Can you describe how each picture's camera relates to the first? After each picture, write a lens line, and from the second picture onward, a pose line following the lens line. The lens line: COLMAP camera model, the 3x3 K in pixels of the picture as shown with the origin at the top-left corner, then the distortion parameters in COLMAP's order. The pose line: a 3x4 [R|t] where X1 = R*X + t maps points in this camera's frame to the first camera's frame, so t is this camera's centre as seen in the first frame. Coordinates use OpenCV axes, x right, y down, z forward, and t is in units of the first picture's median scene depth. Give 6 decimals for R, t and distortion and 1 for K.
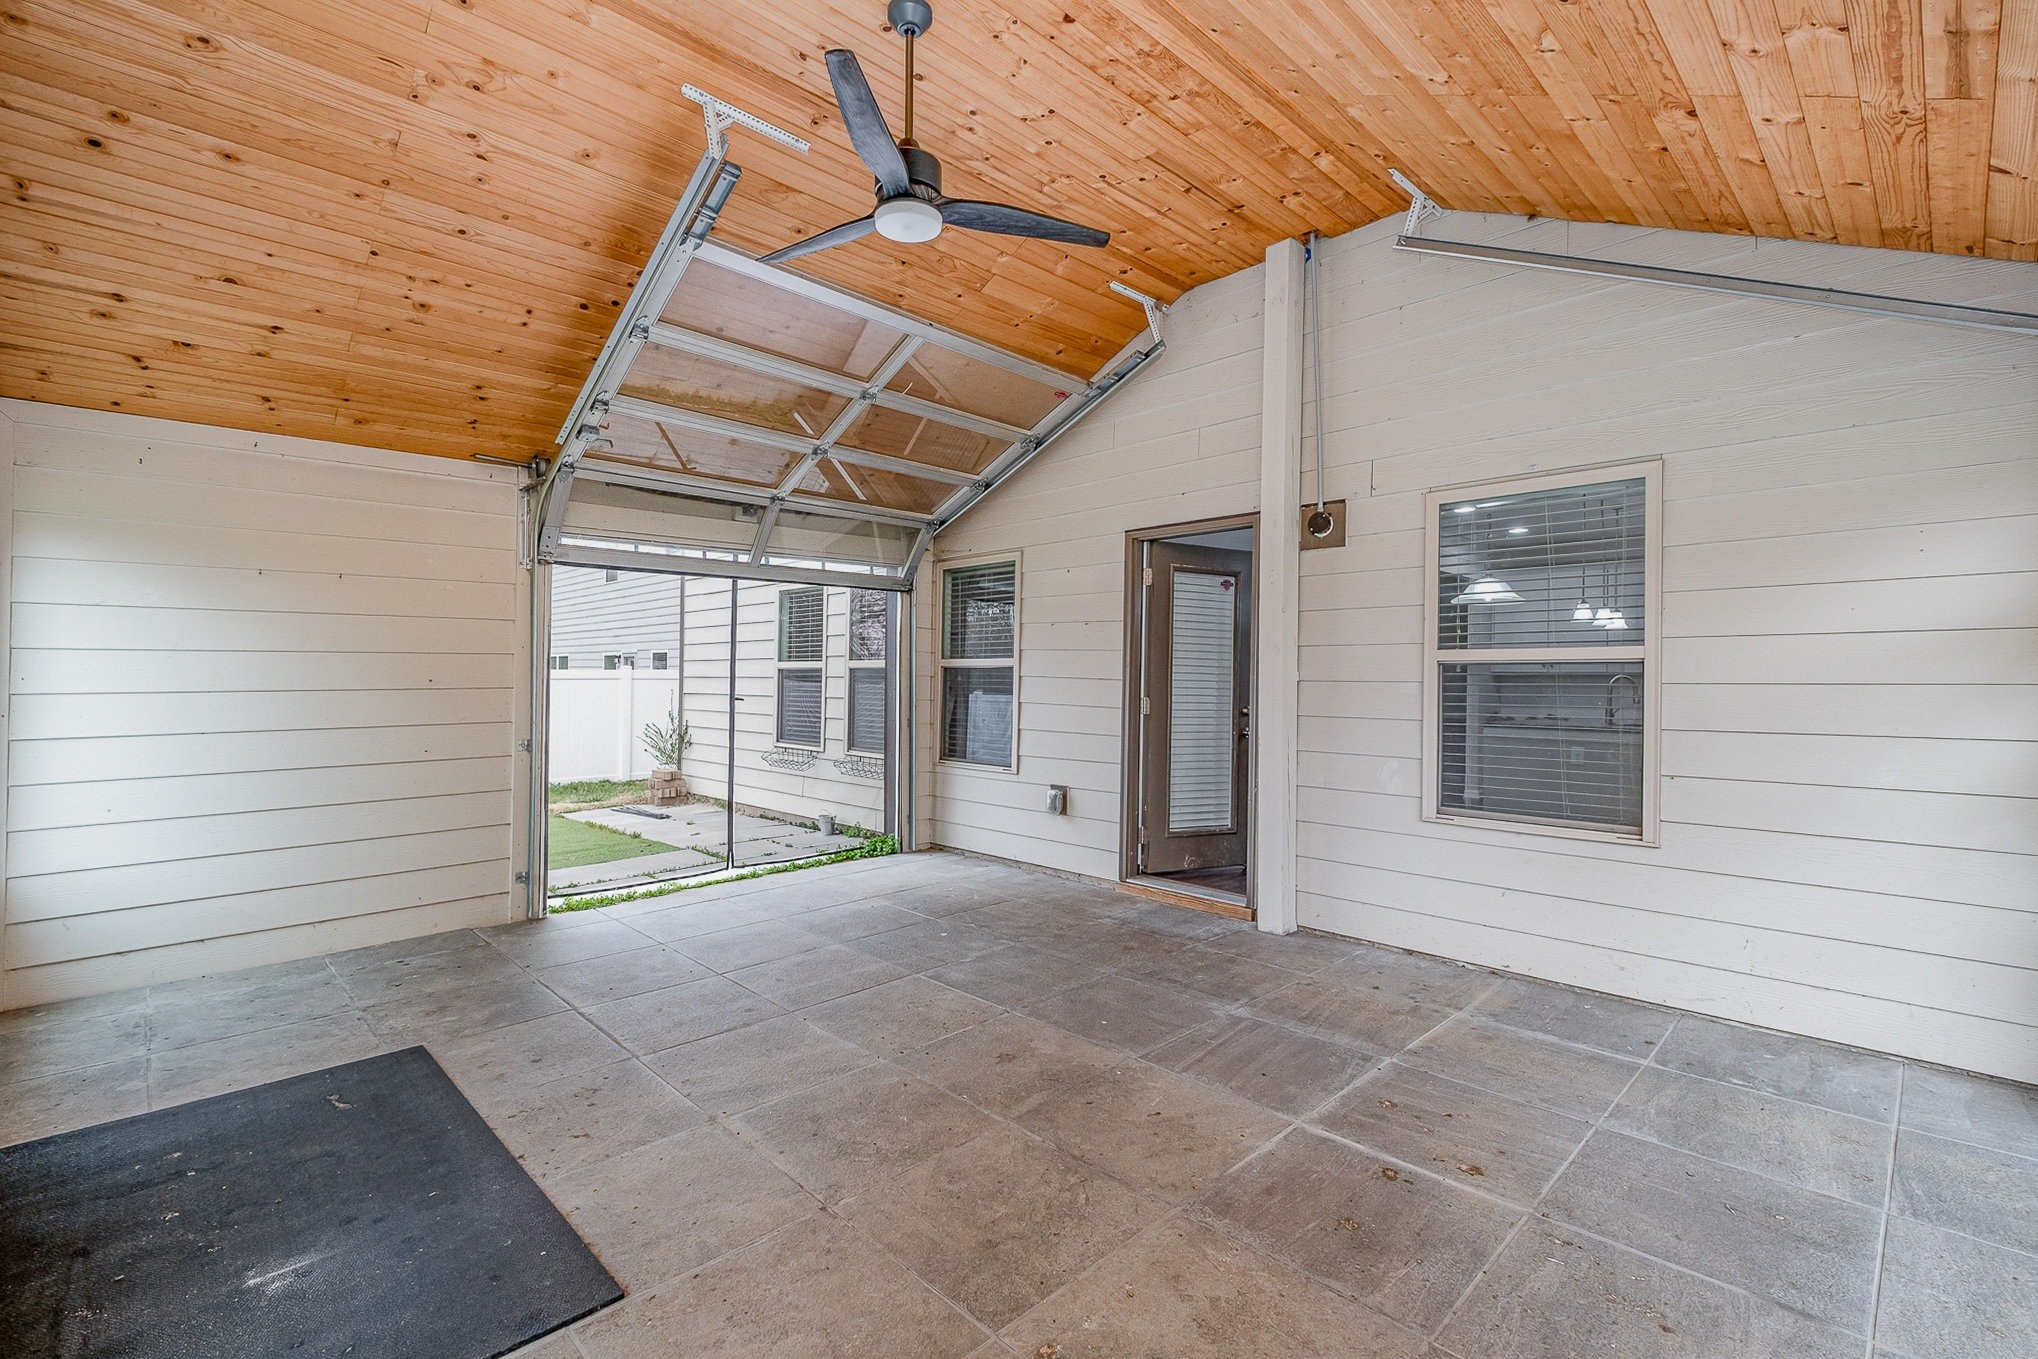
lens RADIAL K [[918.3, 0, 1018.9], [0, 918.3, 674.4], [0, 0, 1]] dist [-0.001081, 0.000046]
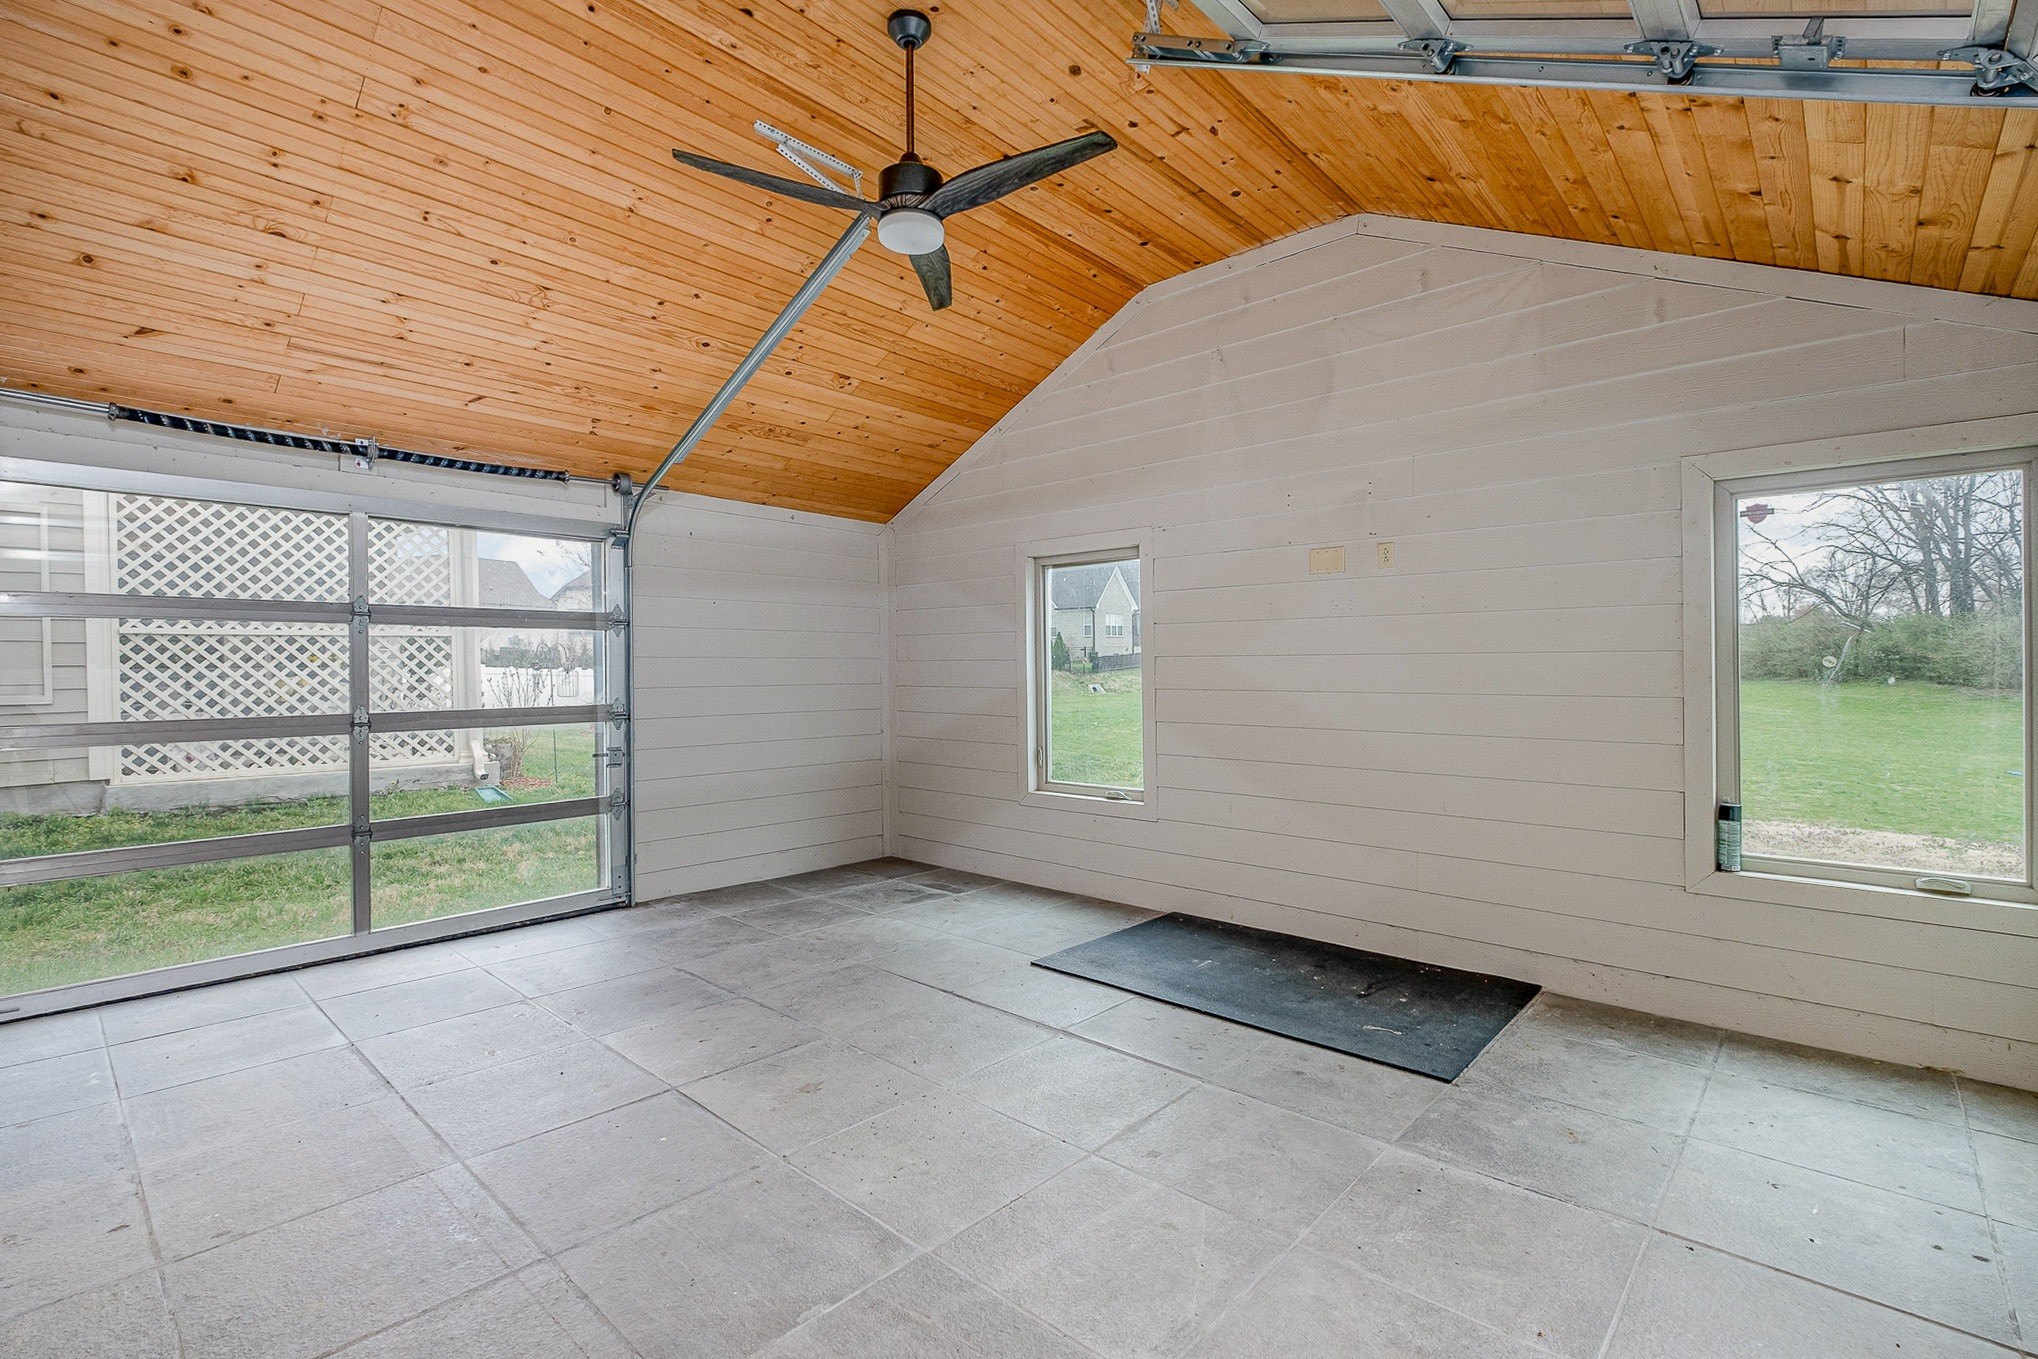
lens RADIAL K [[918.3, 0, 1019.1], [0, 918.3, 675.4], [0, 0, 1]] dist [-0.001081, 0.000046]
pose [[-0.998394, 0.003216, -0.056564, -0.164679], [0.002802, 0.999969, 0.007411, -0.008666], [0.056586, 0.007241, -0.998371, 1.836981]]
